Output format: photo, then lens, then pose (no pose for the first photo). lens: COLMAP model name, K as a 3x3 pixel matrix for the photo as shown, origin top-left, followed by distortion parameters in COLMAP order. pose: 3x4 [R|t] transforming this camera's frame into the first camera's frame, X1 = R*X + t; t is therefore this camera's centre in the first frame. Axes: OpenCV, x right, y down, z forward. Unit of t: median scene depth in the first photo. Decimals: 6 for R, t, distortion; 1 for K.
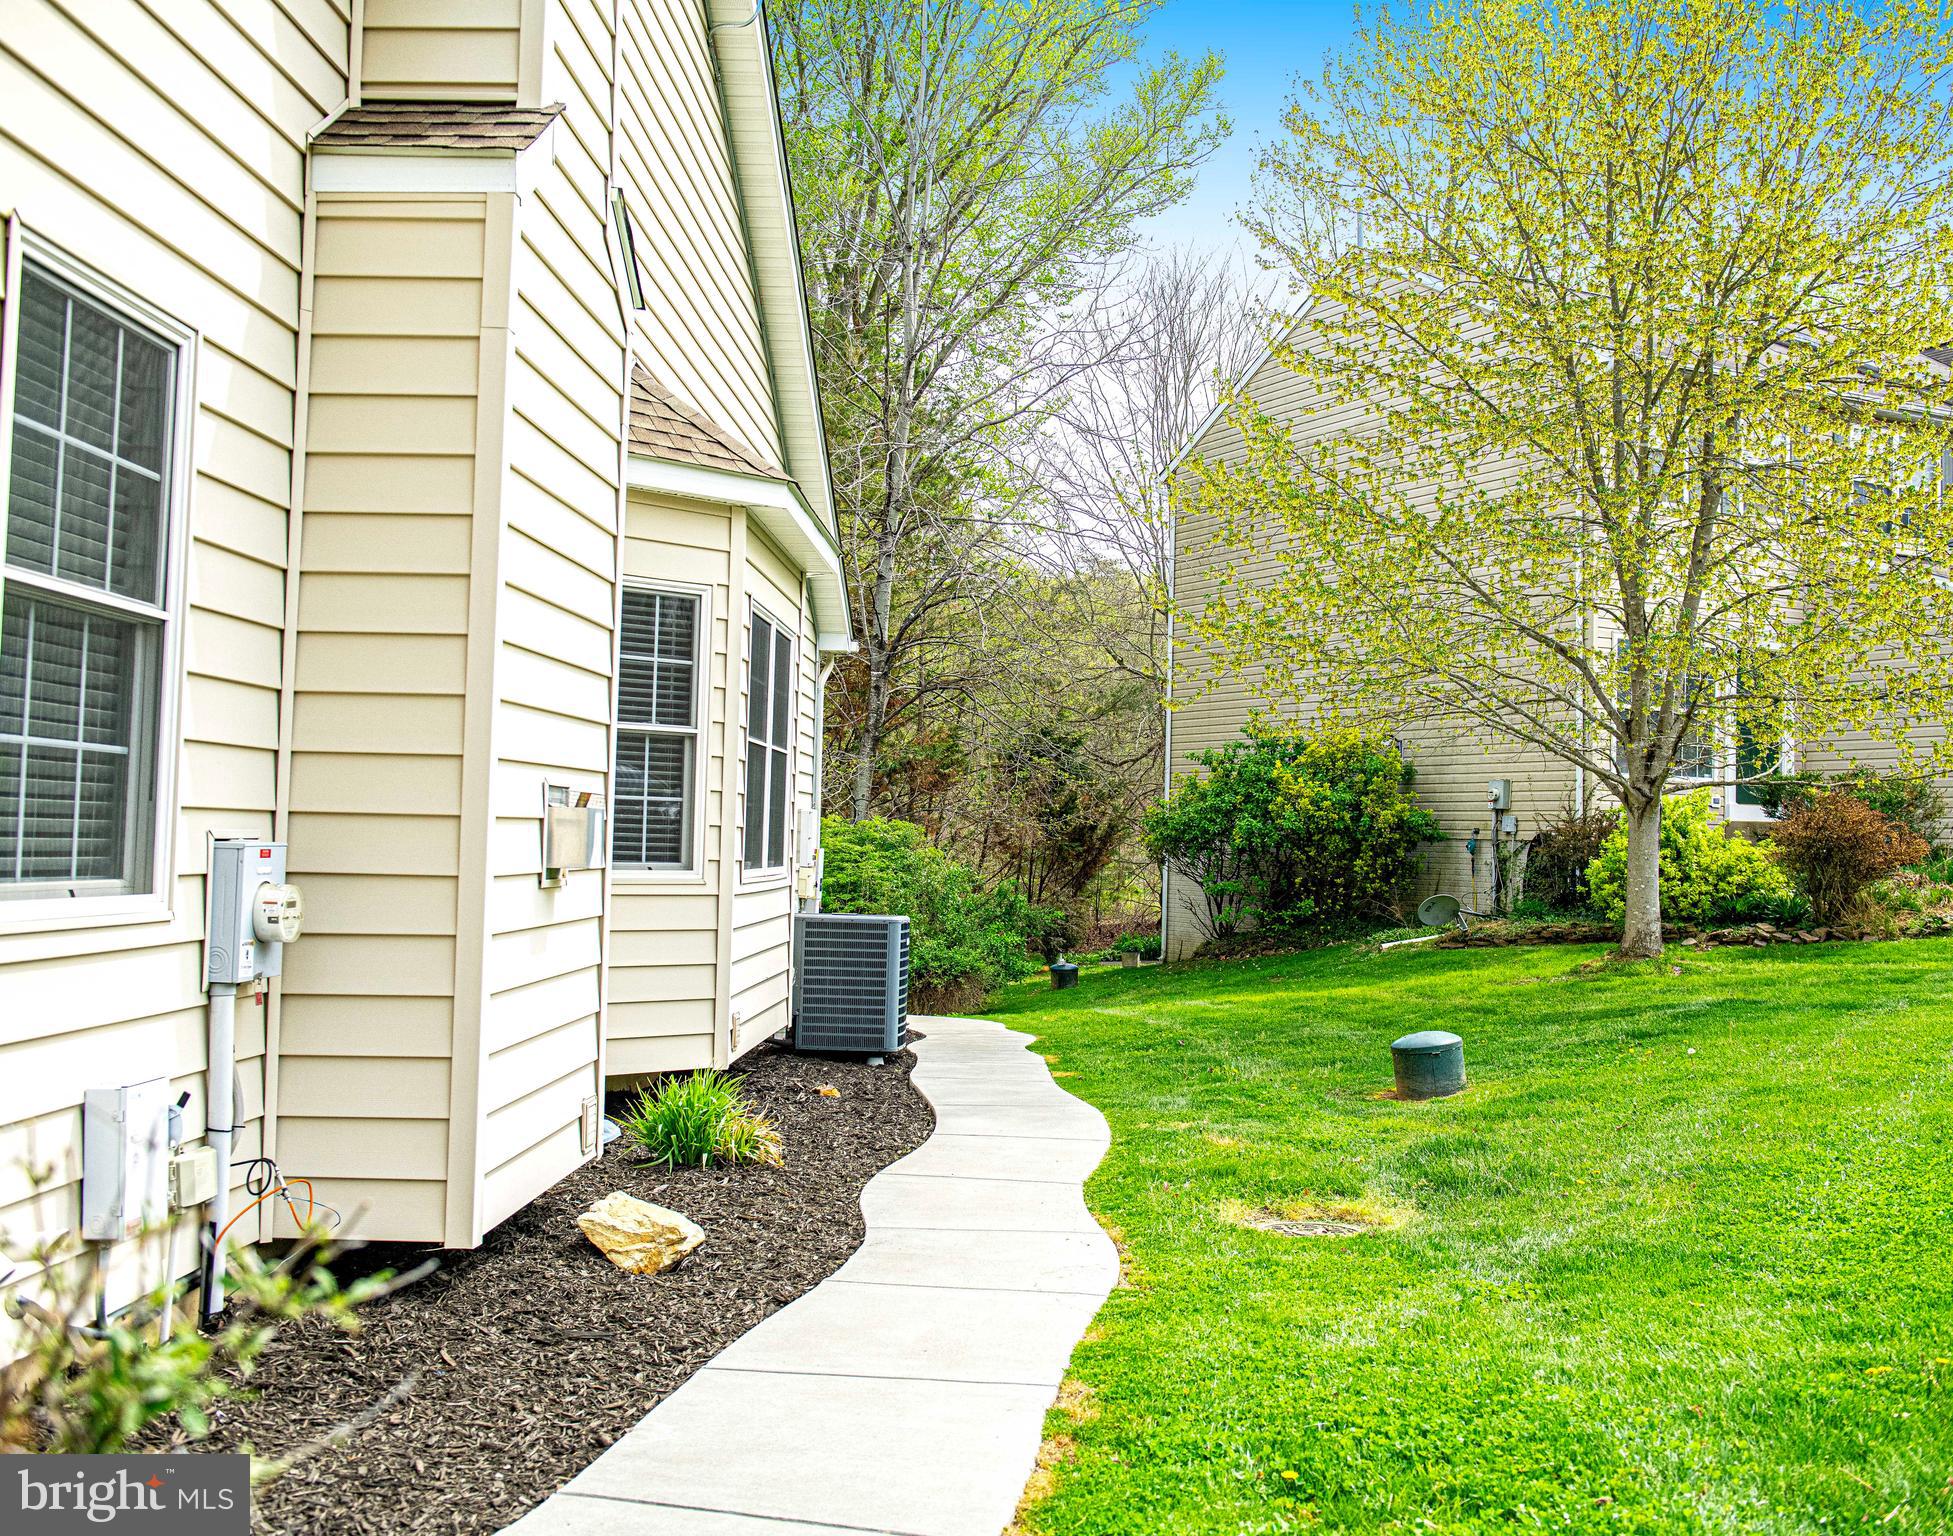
lens RADIAL K [[1930.0, 0, 976.5], [0, 1930.0, 768.0], [0, 0, 1]] dist [-0.010958, -0.012158]
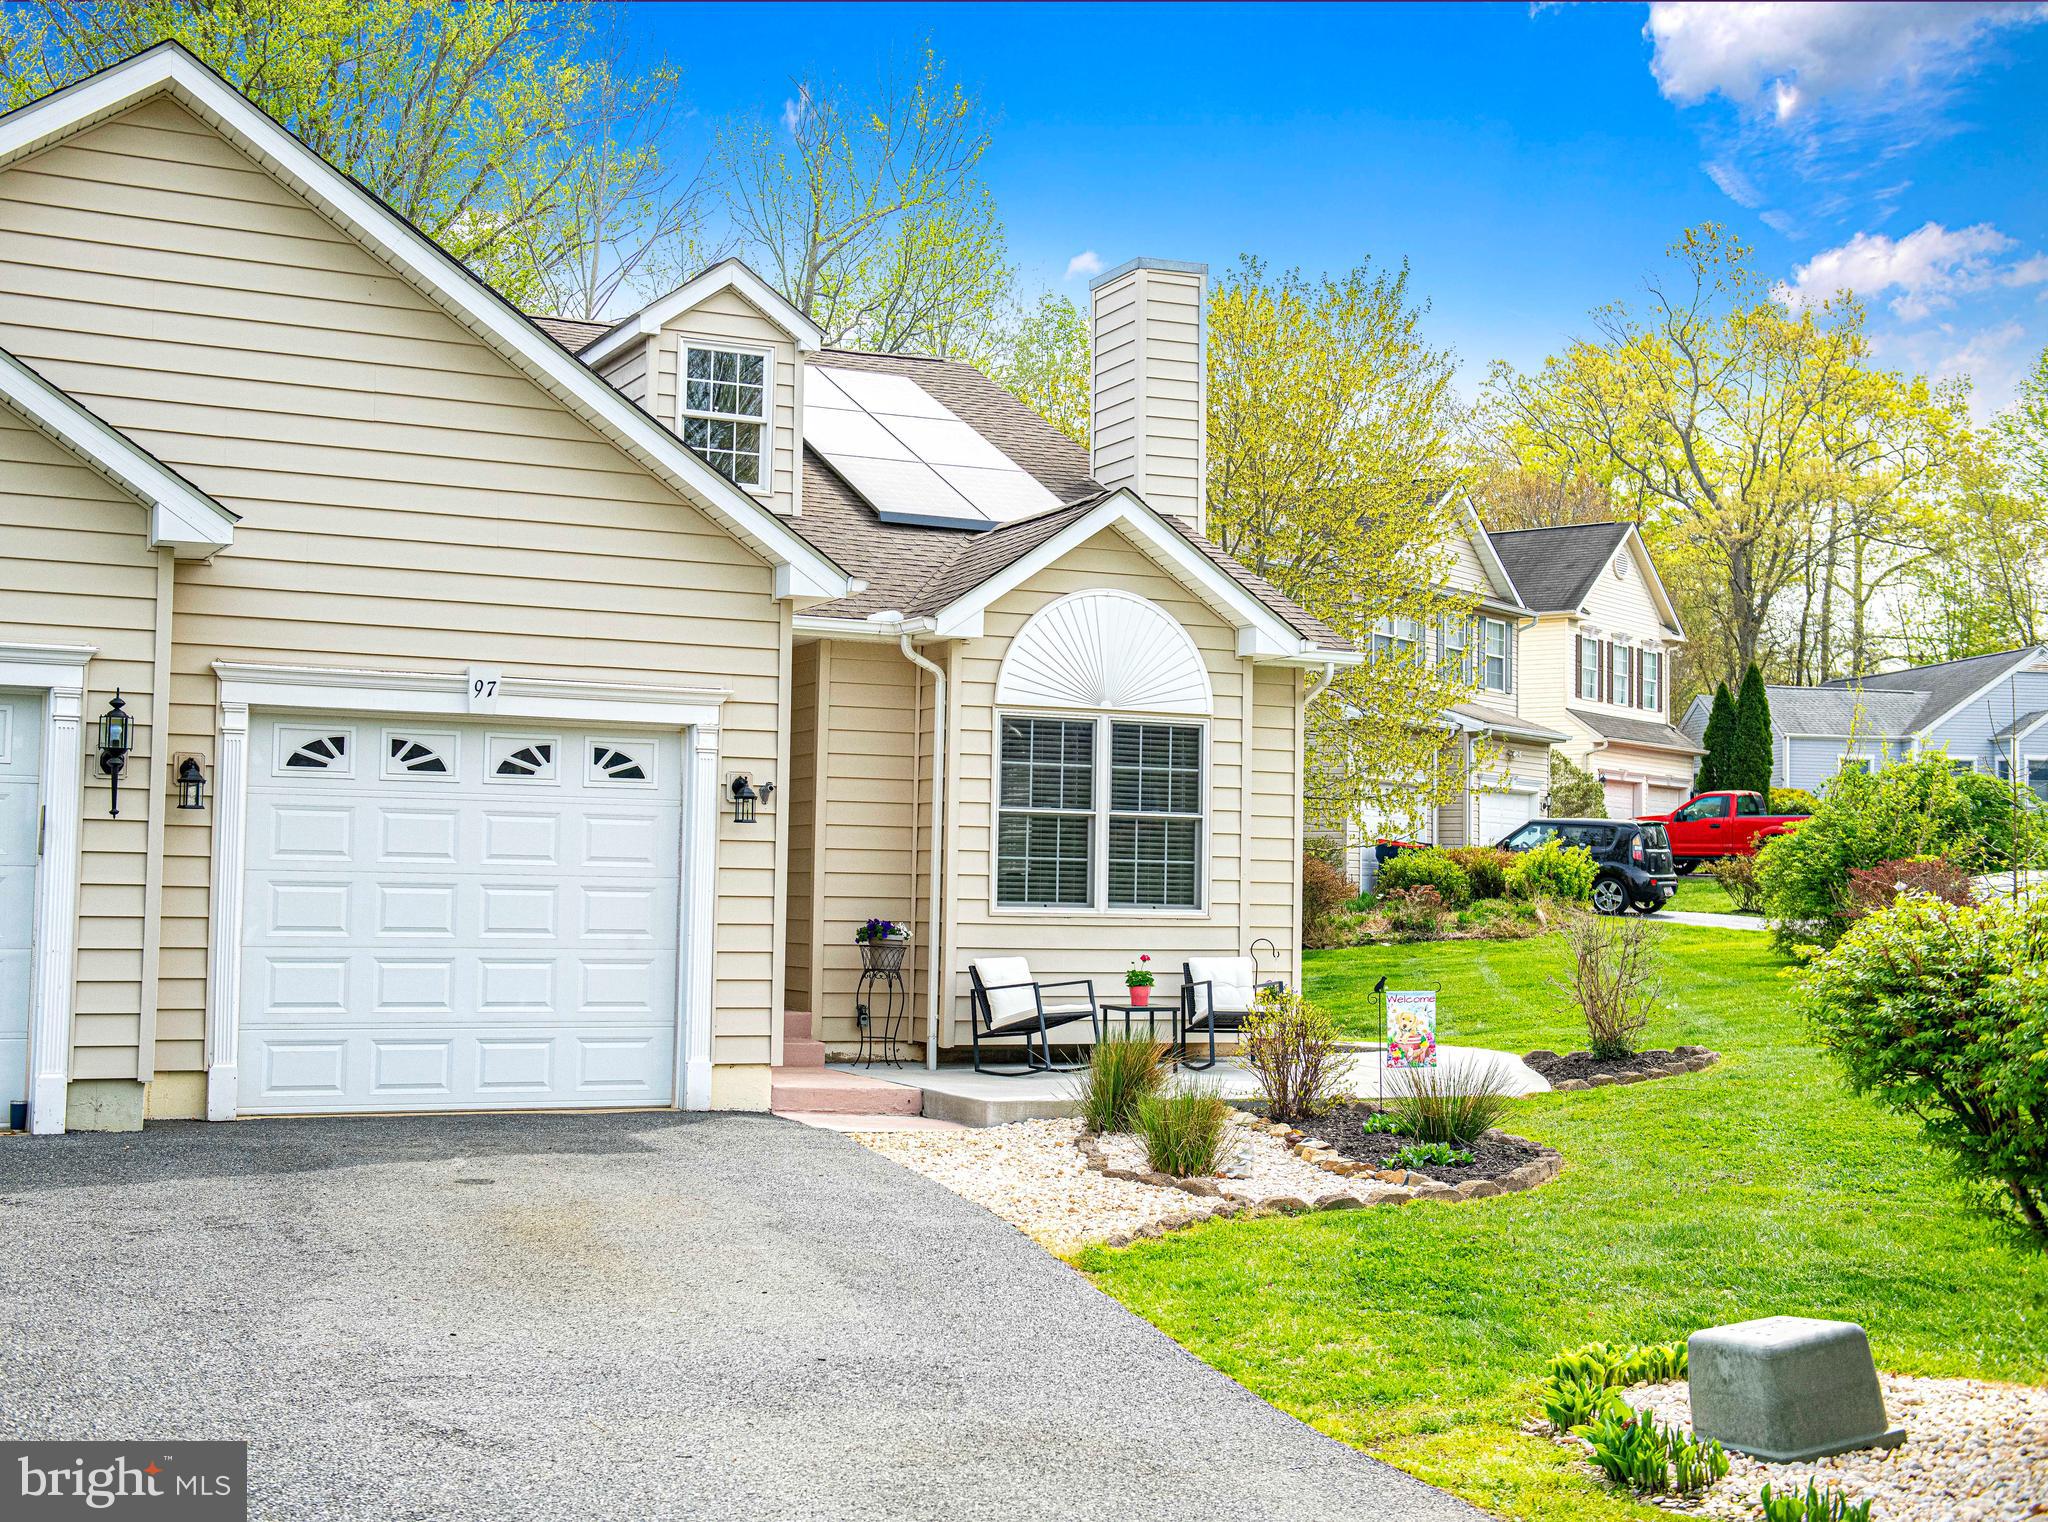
lens RADIAL K [[2520.7, 0, 951.1], [0, 2520.7, 760.2], [0, 0, 1]] dist [0.088602, -0.013801]
pose [[0.904234, 0.012808, 0.426846, -0.616443], [-0.008461, 0.999891, -0.012079, -0.031628], [-0.426954, 0.007311, 0.904244, -0.641976]]
